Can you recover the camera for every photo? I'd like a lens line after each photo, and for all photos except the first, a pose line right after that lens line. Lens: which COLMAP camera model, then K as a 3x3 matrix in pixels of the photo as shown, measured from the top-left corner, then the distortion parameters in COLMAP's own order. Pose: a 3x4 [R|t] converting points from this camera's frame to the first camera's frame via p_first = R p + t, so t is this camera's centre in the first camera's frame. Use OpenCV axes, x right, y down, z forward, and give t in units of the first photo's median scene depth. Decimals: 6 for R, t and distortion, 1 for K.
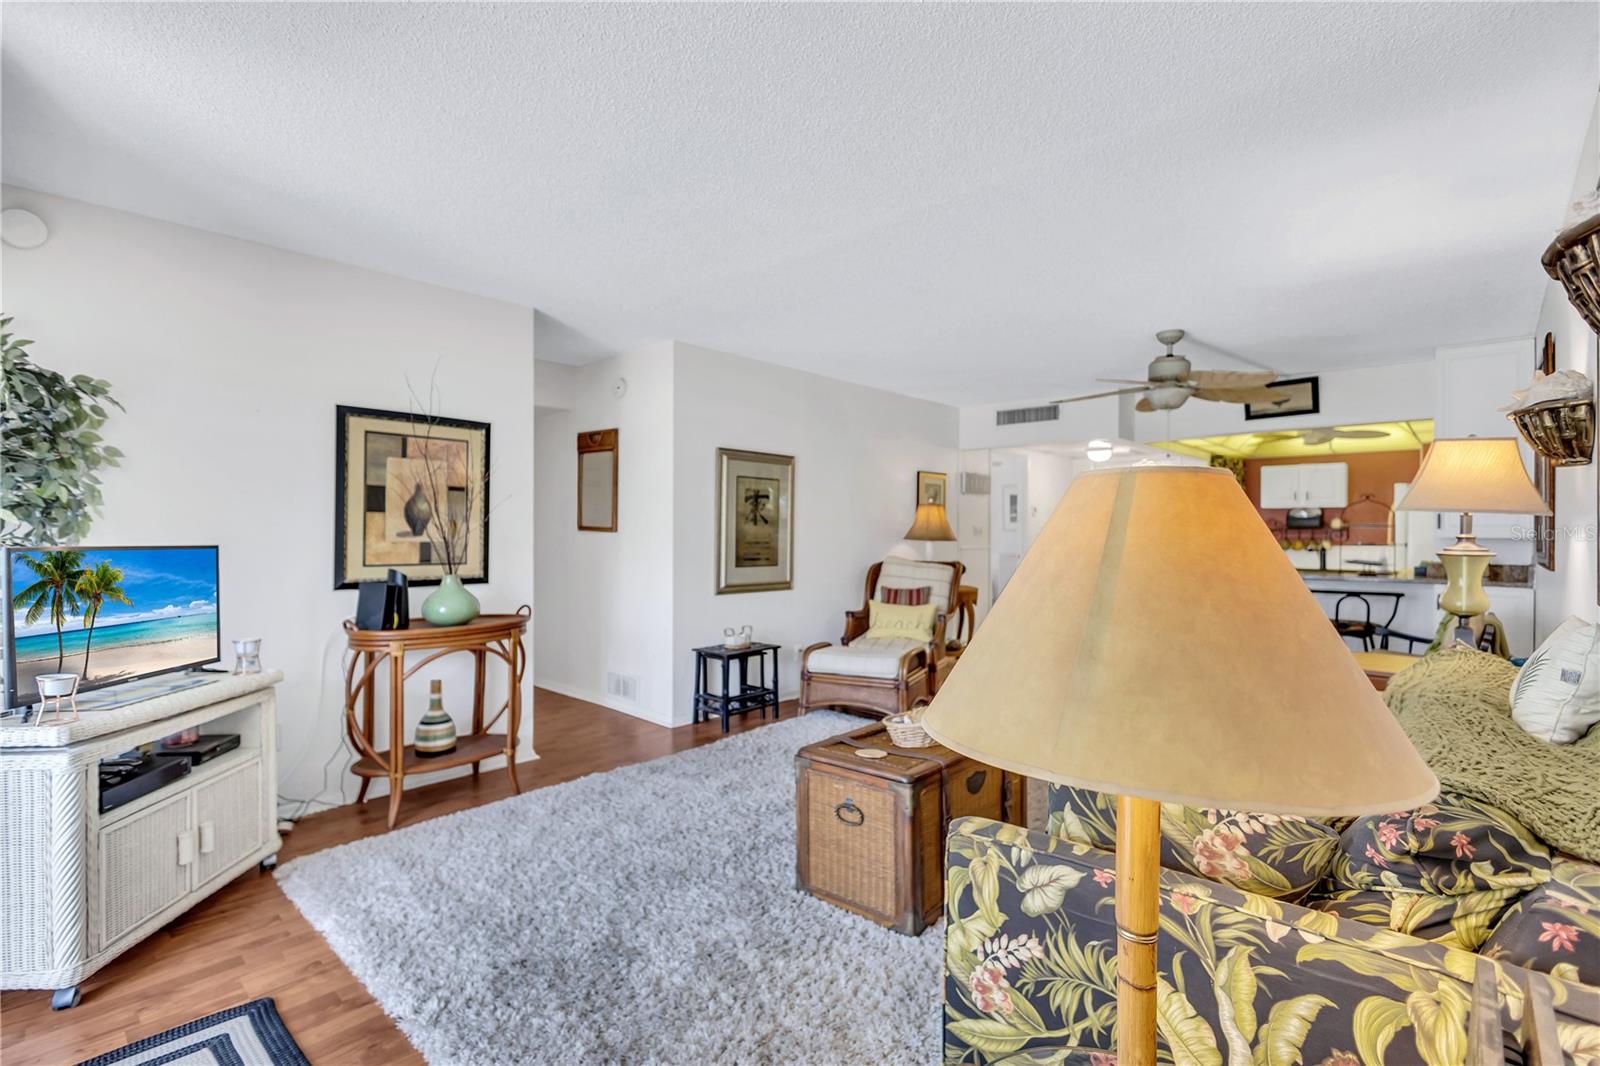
lens RADIAL K [[741.1, 0, 800.0], [0, 741.1, 533.0], [0, 0, 1]] dist [0.003613, -0.000221]
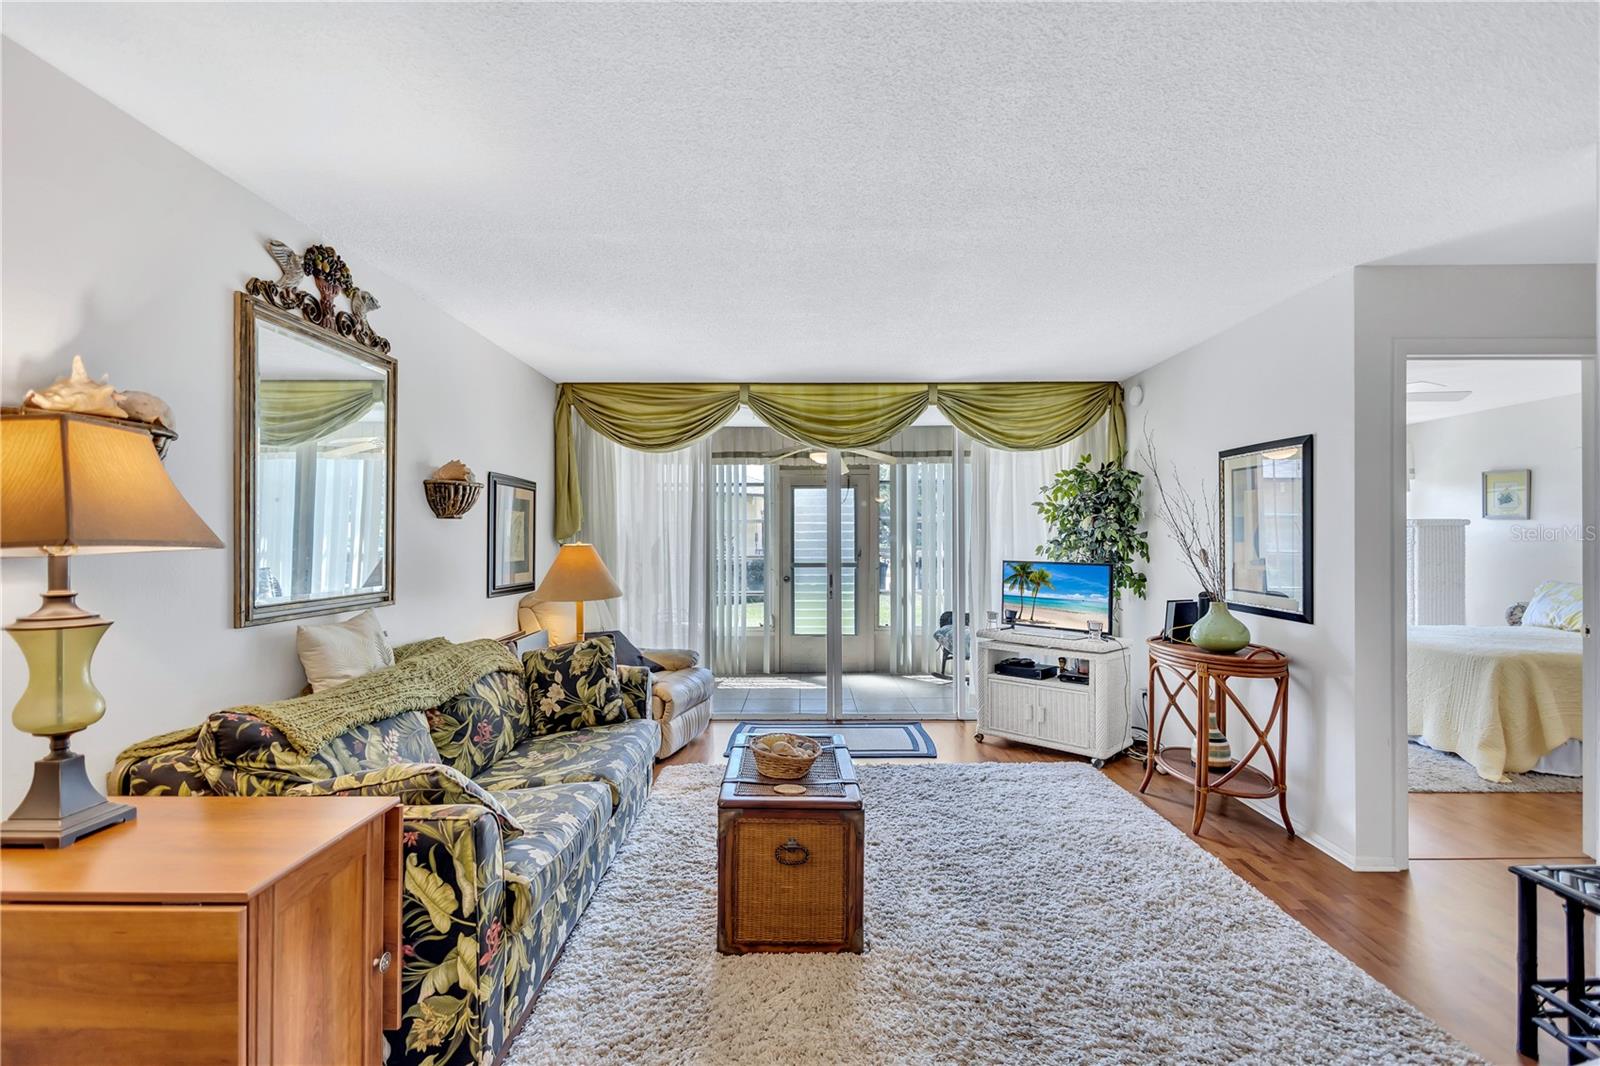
lens RADIAL K [[741.1, 0, 800.0], [0, 741.1, 533.0], [0, 0, 1]] dist [0.003613, -0.000221]
pose [[-0.744524, -0.005270, -0.667575, 1.017870], [0.000208, 0.999967, -0.008125, -0.045385], [0.667596, -0.006188, -0.744498, 2.107894]]
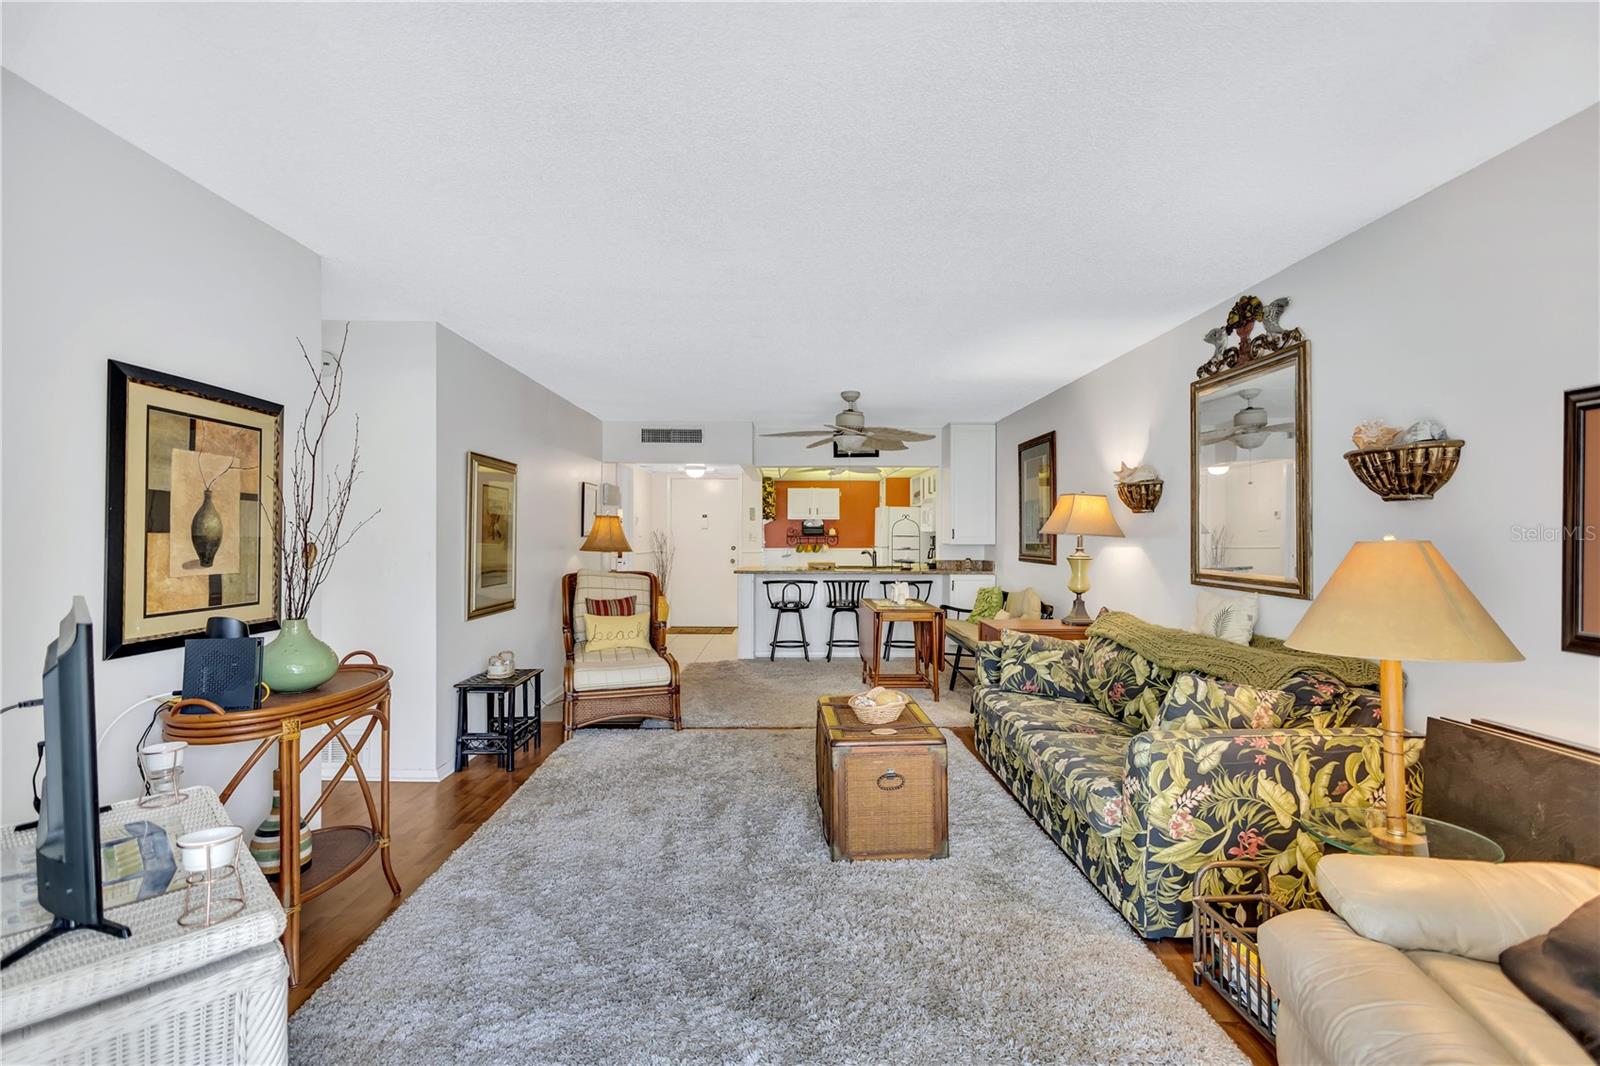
lens RADIAL K [[737.9, 0, 797.3], [0, 737.9, 537.6], [0, 0, 1]] dist [0.008229, 0.000118]
pose [[0.719127, -0.006343, 0.694850, -0.942314], [0.002047, 0.999973, 0.007010, -0.040951], [-0.694876, -0.003619, 0.719121, 0.227352]]
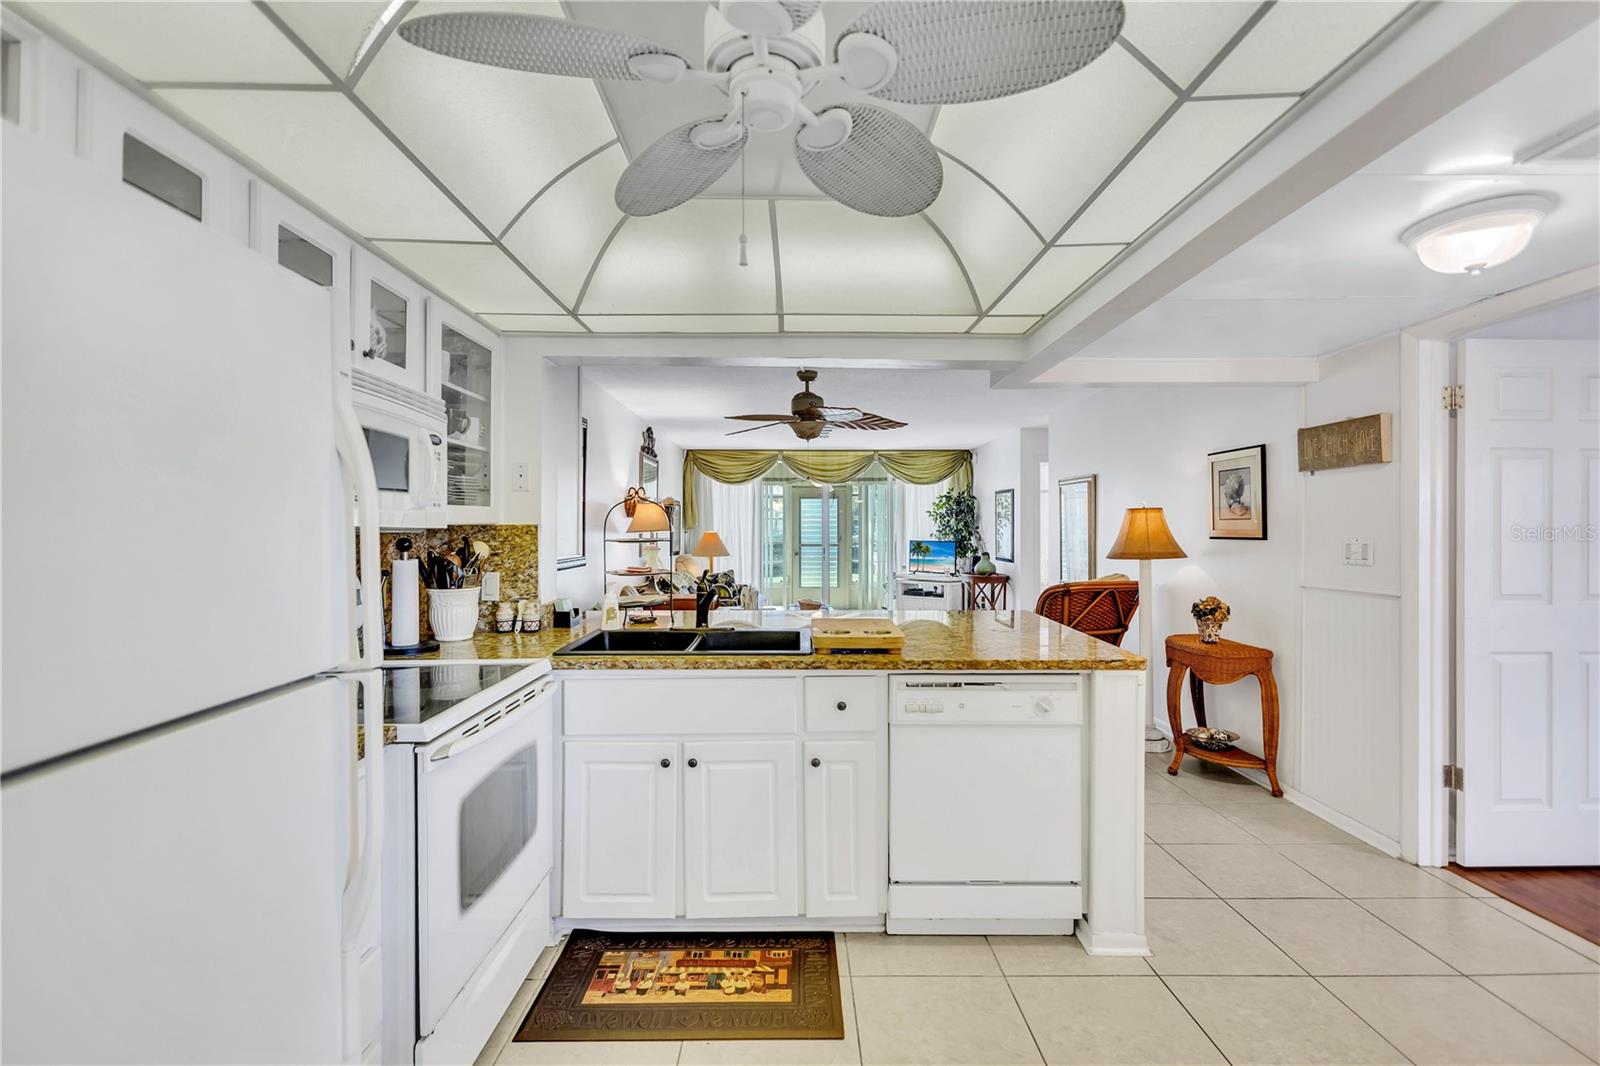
lens RADIAL K [[741.1, 0, 800.0], [0, 741.1, 533.0], [0, 0, 1]] dist [0.003613, -0.000221]
pose [[-0.732430, 0.002961, -0.680836, 2.325261], [-0.000270, 0.999989, 0.004640, -0.045411], [0.680842, 0.003582, -0.732421, 3.401048]]
